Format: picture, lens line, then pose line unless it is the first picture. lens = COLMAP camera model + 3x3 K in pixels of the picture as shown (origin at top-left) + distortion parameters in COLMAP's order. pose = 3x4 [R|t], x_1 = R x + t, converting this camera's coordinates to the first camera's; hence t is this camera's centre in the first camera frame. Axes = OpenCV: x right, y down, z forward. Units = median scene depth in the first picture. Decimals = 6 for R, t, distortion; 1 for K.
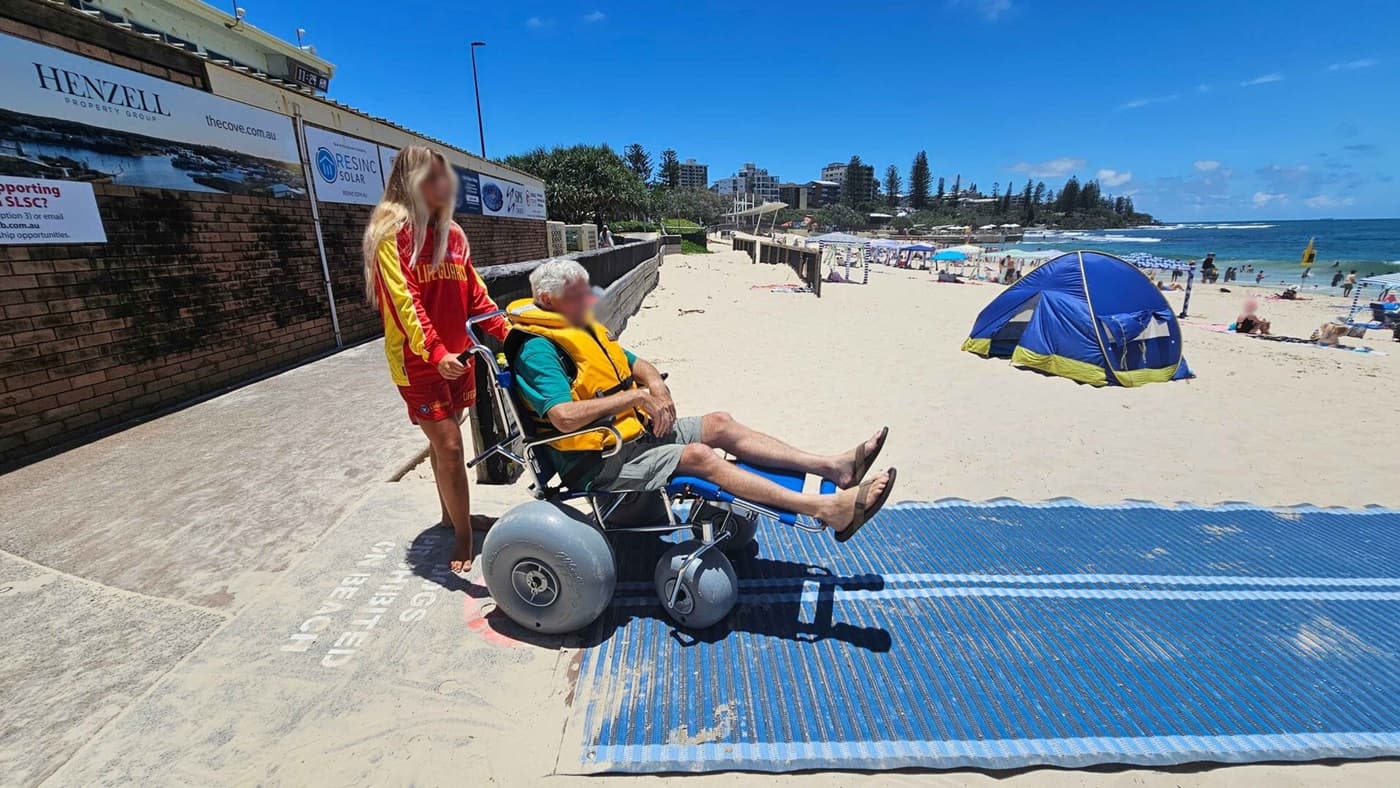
lens RADIAL K [[570.1, 0, 692.8], [0, 570.1, 389.8], [0, 0, 1]] dist [0.000107, -0.001776]
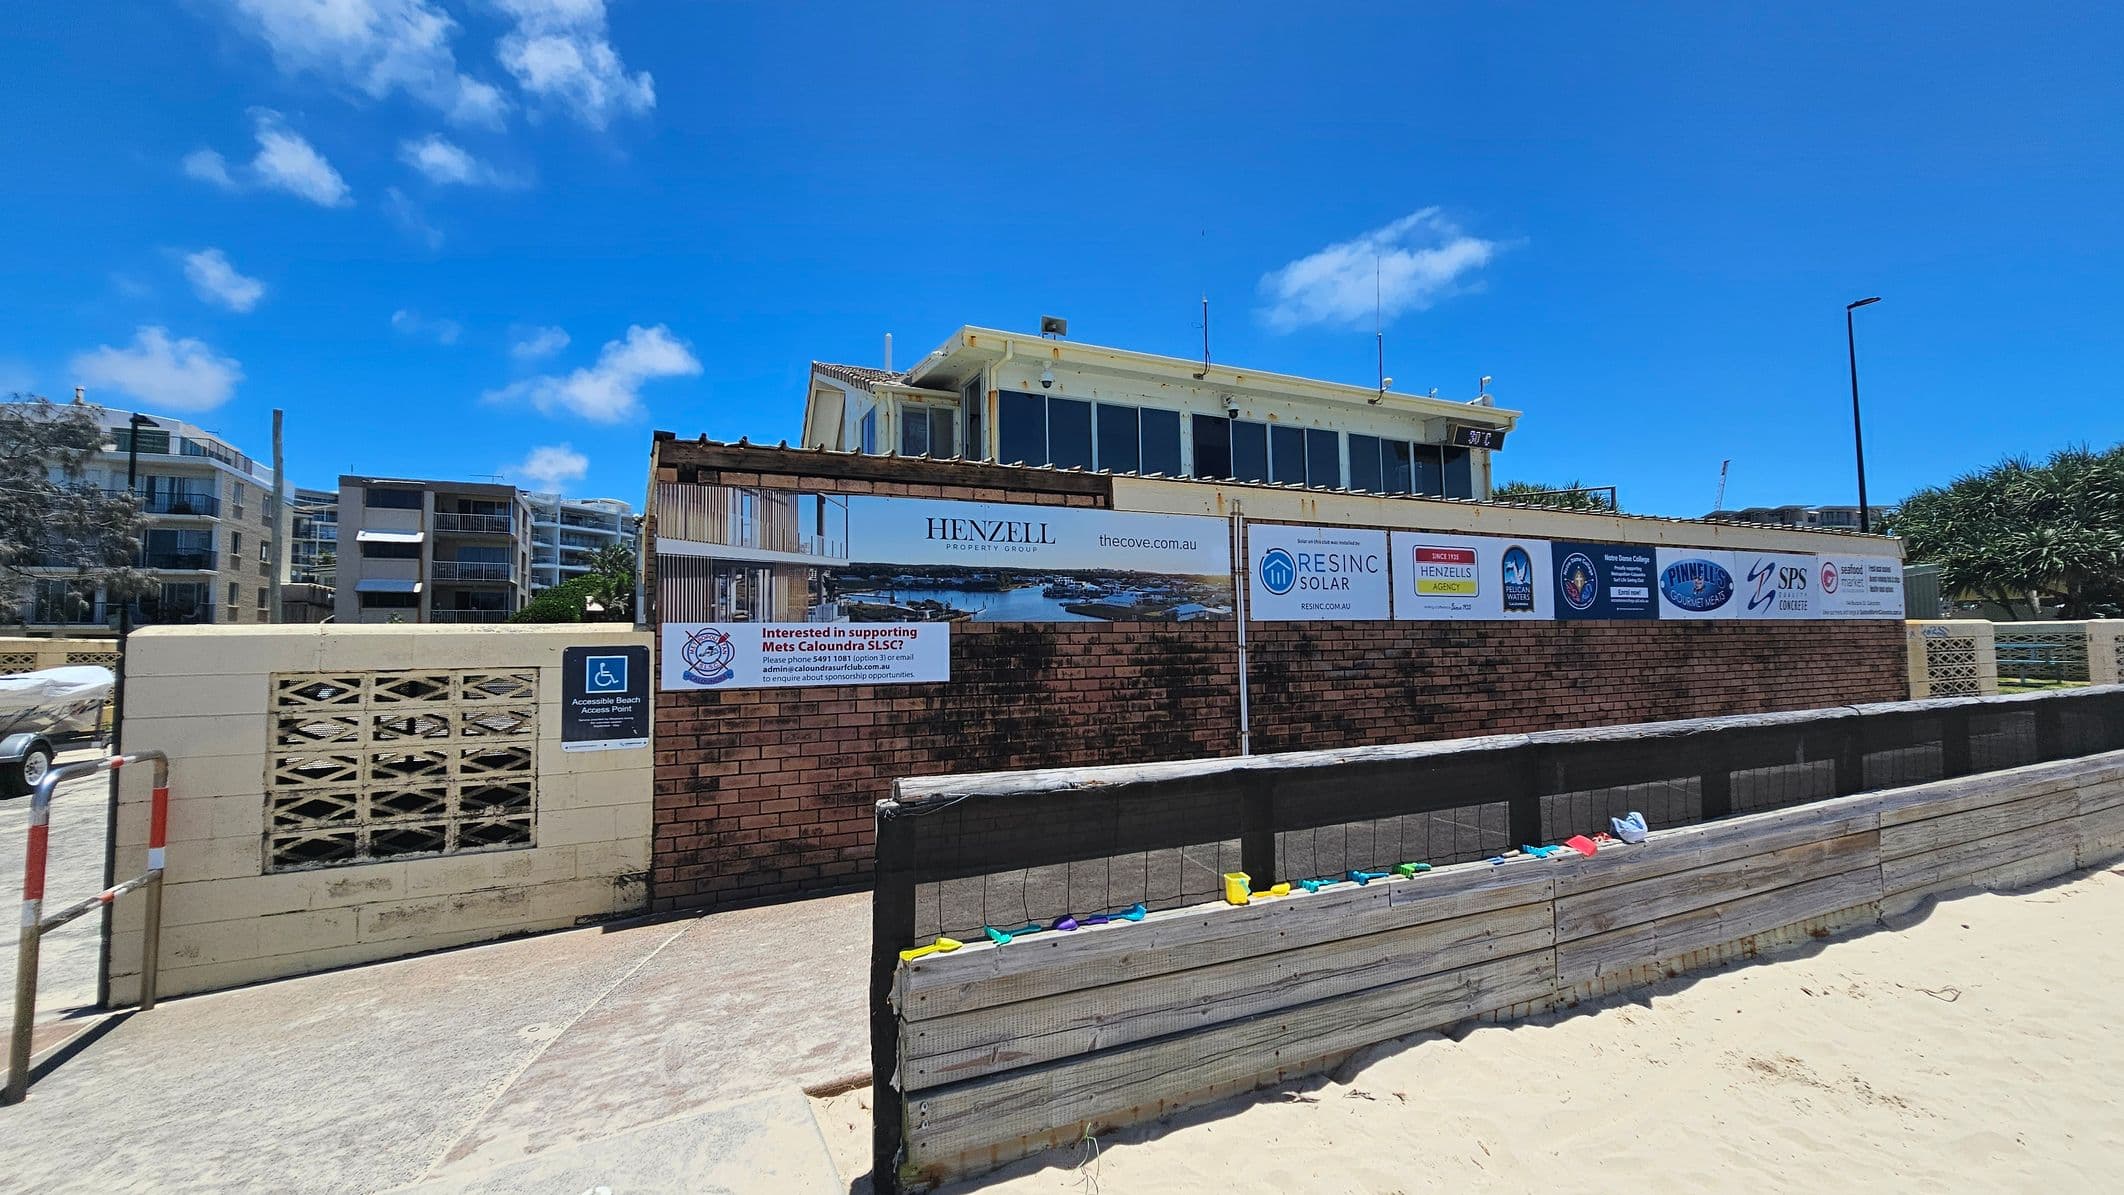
lens RADIAL K [[865.0, 0, 1052.6], [0, 865.0, 596.5], [0, 0, 1]] dist [0.000107, -0.001776]
pose [[0.412694, -0.037749, -0.910087, 0.205867], [-0.236563, 0.960415, -0.147110, -0.125318], [0.879614, 0.276005, 0.387428, 0.309592]]
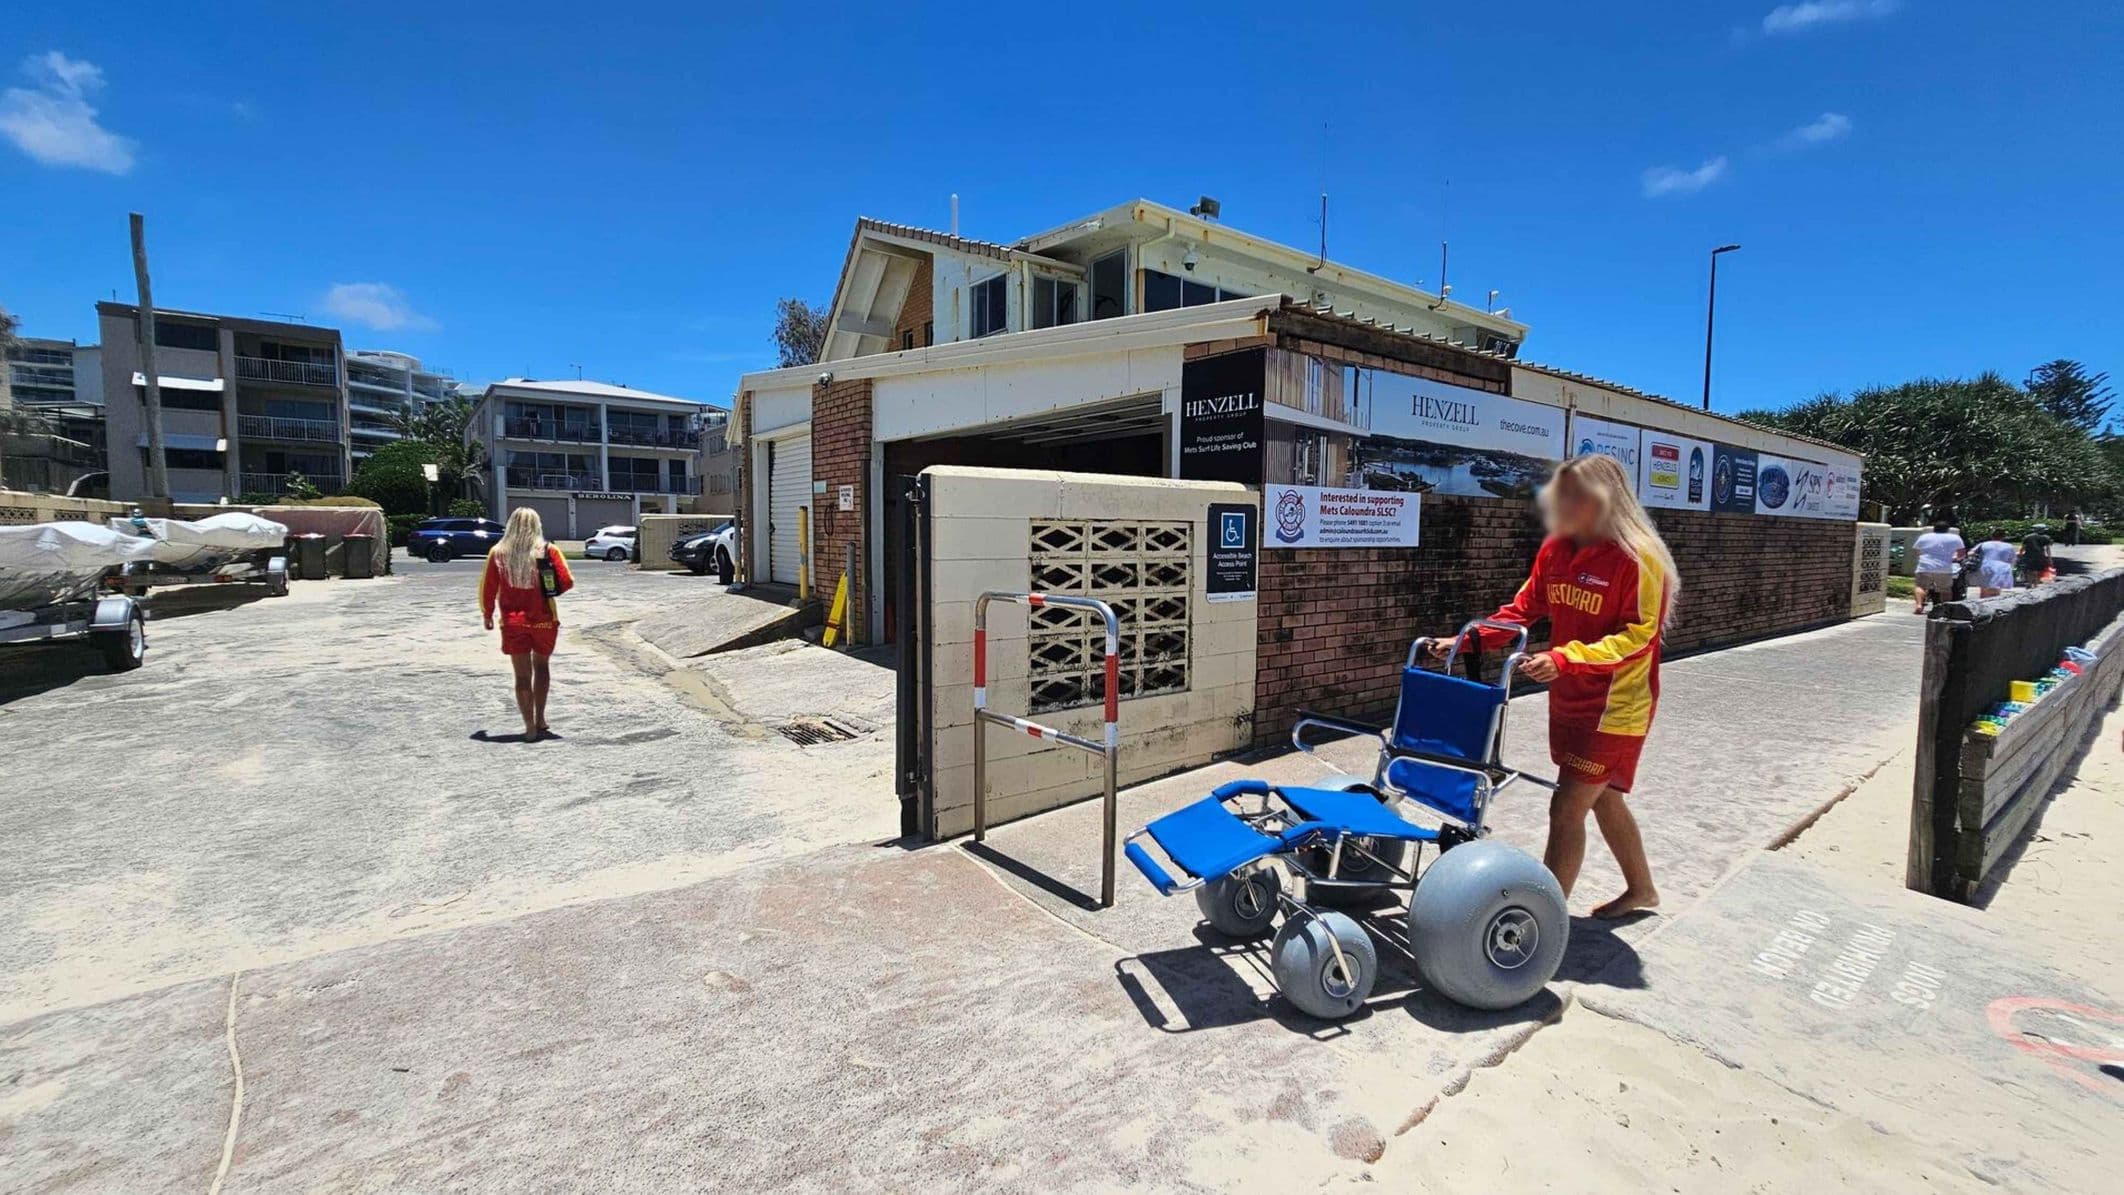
lens RADIAL K [[865.0, 0, 1048.8], [0, 865.0, 593.3], [0, 0, 1]] dist [0.000107, -0.001776]
pose [[0.588175, 0.077776, -0.804985, -0.075700], [-0.233674, 0.969254, -0.077090, 0.060787], [0.774239, 0.233446, 0.588265, -0.254838]]
